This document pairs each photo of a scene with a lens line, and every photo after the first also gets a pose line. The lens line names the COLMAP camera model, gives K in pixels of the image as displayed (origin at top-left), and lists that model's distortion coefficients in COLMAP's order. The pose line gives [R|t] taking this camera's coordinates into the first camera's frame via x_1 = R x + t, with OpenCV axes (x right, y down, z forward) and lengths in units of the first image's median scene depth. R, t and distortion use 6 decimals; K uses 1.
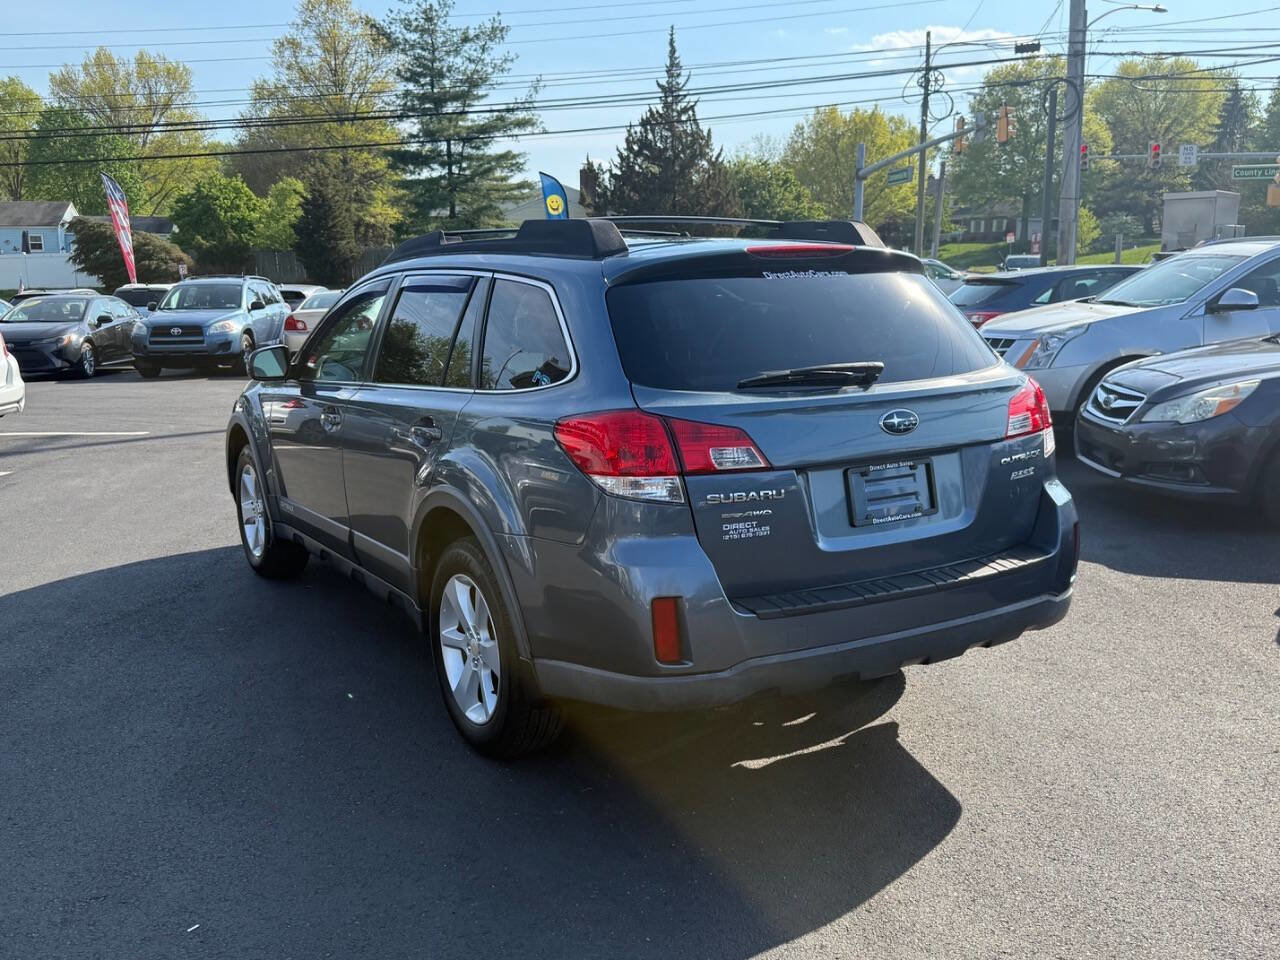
lens RADIAL K [[1252.6, 0, 640.0], [0, 1252.6, 480.0], [0, 0, 1]] dist [0.130331, -0.275143]
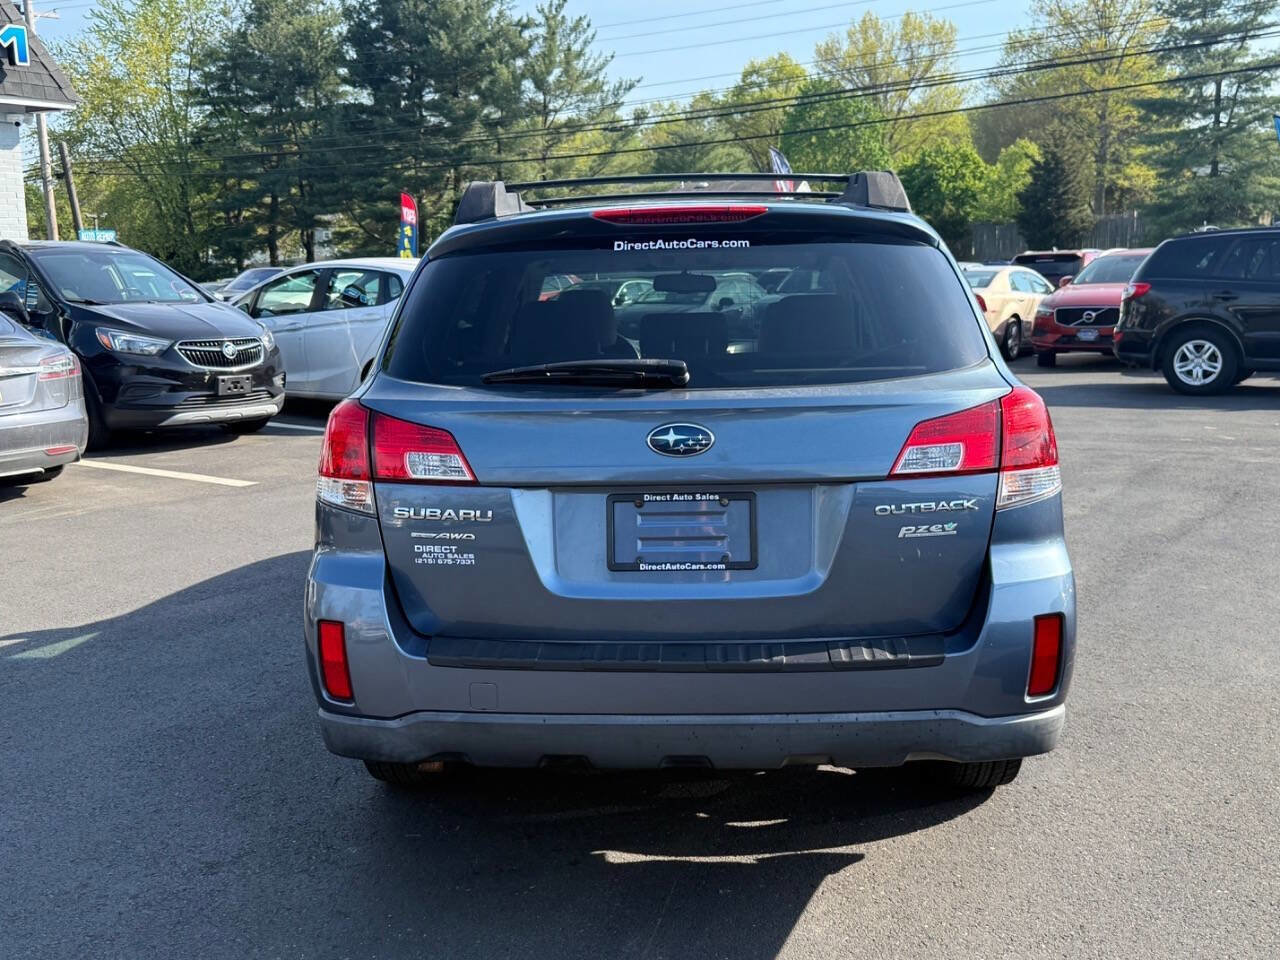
lens RADIAL K [[1407.8, 0, 640.0], [0, 1407.8, 480.0], [0, 0, 1]] dist [0.159501, -0.393082]
pose [[0.806707, 0.088936, -0.584221, 0.109658], [-0.089751, 0.995581, 0.027627, -0.006999], [0.584096, 0.030148, 0.811125, 0.049051]]
